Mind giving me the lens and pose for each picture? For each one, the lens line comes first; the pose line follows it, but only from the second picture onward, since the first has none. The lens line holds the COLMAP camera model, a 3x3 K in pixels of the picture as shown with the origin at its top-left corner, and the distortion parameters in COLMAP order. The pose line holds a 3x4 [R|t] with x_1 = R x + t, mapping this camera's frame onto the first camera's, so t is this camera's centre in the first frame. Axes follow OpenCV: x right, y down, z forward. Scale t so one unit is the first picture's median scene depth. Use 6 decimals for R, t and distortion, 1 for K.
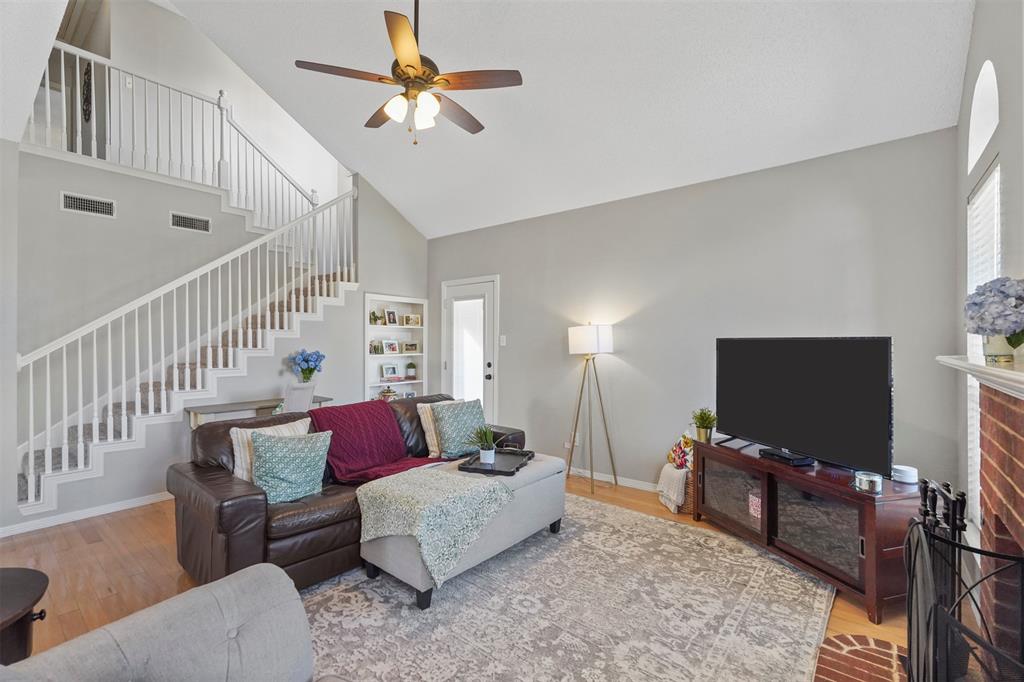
lens RADIAL K [[454.0, 0, 503.3], [0, 454.0, 347.0], [0, 0, 1]] dist [-0.013792, 0.005986]
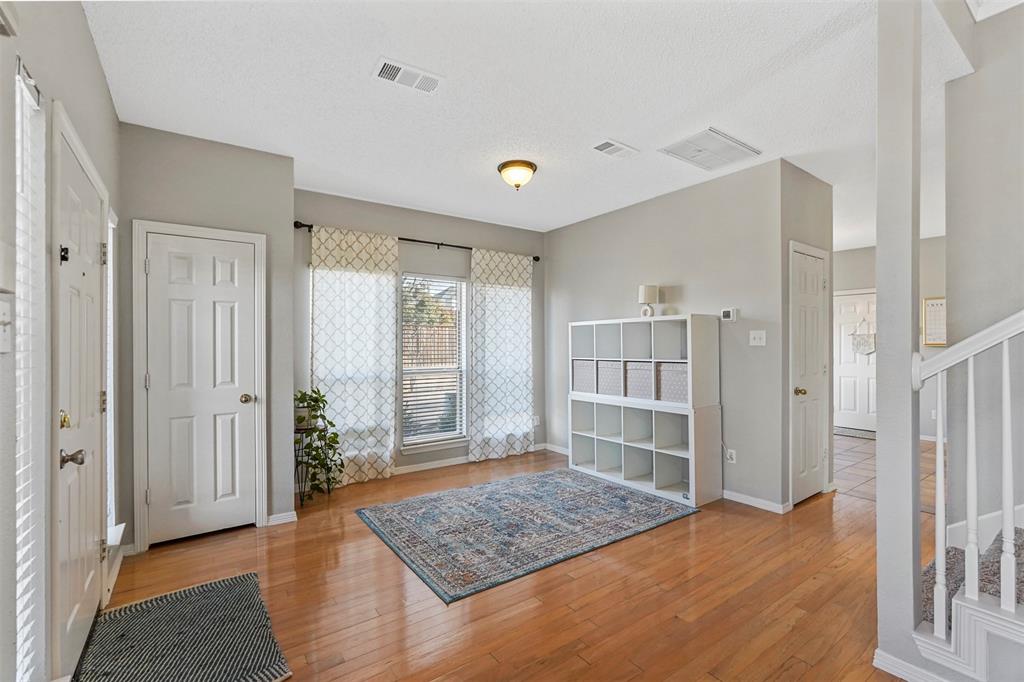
lens RADIAL K [[454.0, 0, 511.9], [0, 454.0, 342.6], [0, 0, 1]] dist [-0.013792, 0.005986]
pose [[-0.250862, -0.001774, -0.968021, -0.377853], [-0.007842, 0.999969, 0.000199, 0.000424], [0.967991, 0.007641, -0.250869, 0.595296]]
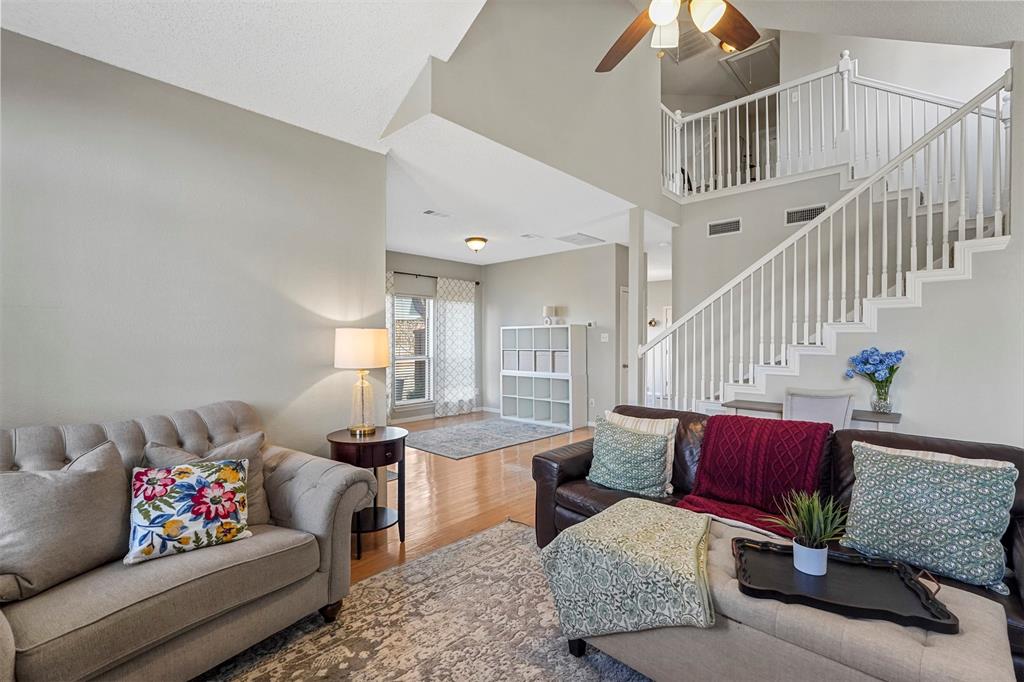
lens RADIAL K [[454.0, 0, 508.4], [0, 454.0, 341.7], [0, 0, 1]] dist [-0.013792, 0.005986]
pose [[-0.060014, 0.004784, -0.998186, 0.424328], [-0.011018, 0.999924, 0.005454, -0.002465], [0.998137, 0.011325, -0.059957, 0.586817]]
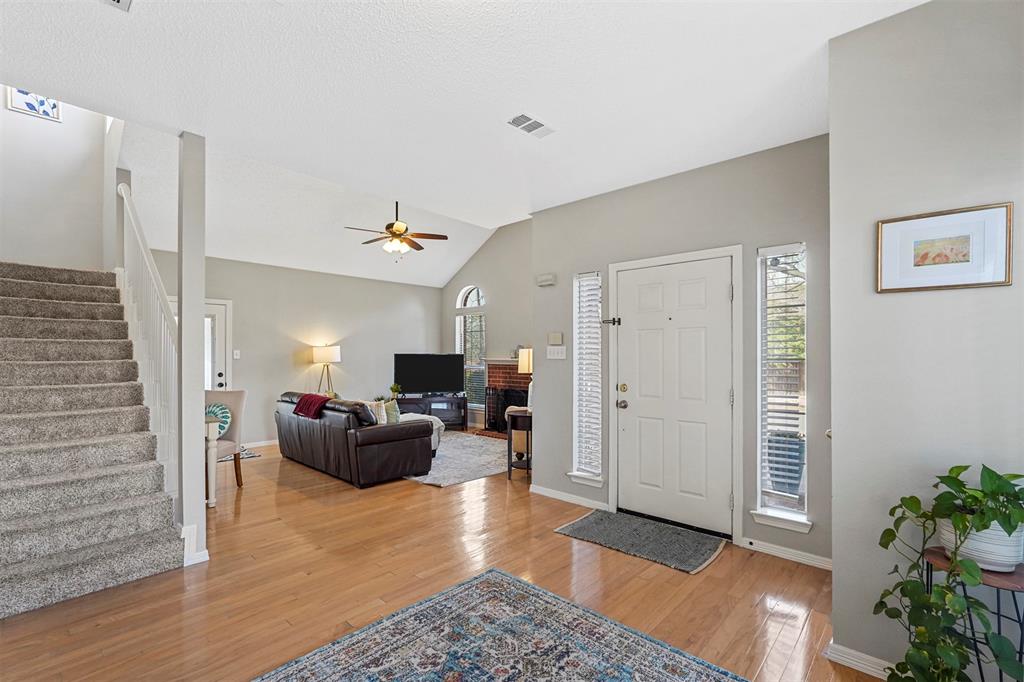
lens RADIAL K [[454.0, 0, 509.3], [0, 454.0, 353.5], [0, 0, 1]] dist [-0.013792, 0.005986]
pose [[0.043901, 0.007582, 0.999007, -1.772783], [0.011639, 0.999899, -0.008100, 0.003192], [-0.998968, 0.011983, 0.043808, 0.281383]]
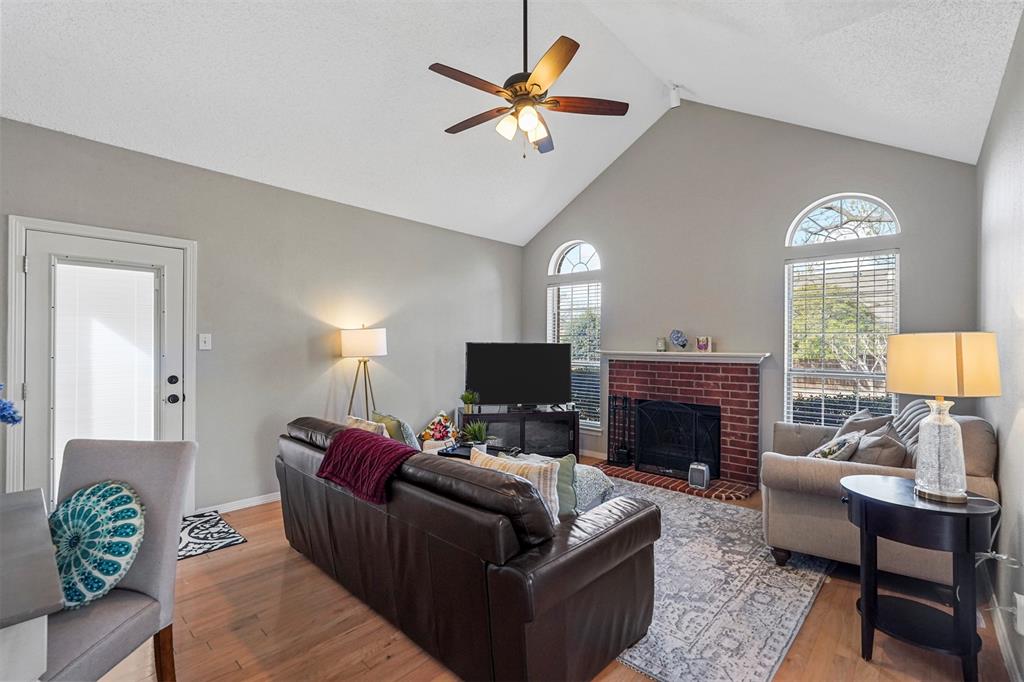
lens RADIAL K [[454.0, 0, 513.4], [0, 454.0, 343.1], [0, 0, 1]] dist [-0.013792, 0.005986]
pose [[0.038567, 0.007992, 0.999224, -0.959545], [0.005026, 0.999954, -0.008192, -0.006060], [-0.999243, 0.005338, 0.038525, 0.749270]]
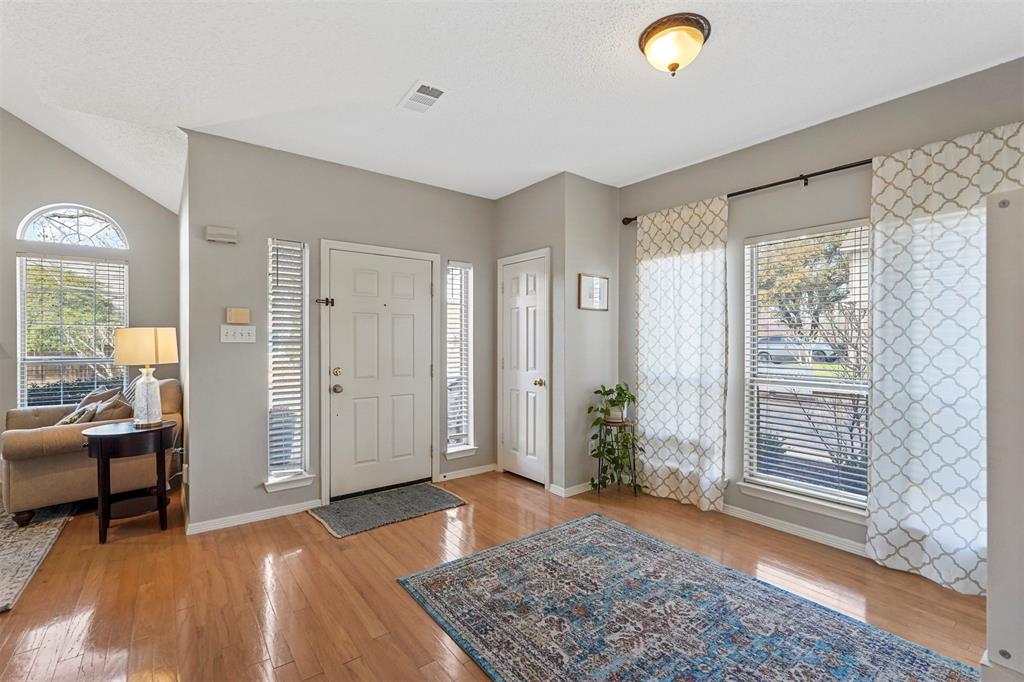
lens RADIAL K [[454.0, 0, 509.8], [0, 454.0, 342.4], [0, 0, 1]] dist [-0.013792, 0.005986]
pose [[-0.977109, -0.000549, 0.212741, -1.294280], [0.003469, 0.999823, 0.018513, -0.005371], [-0.212713, 0.018827, -0.976933, 0.982203]]
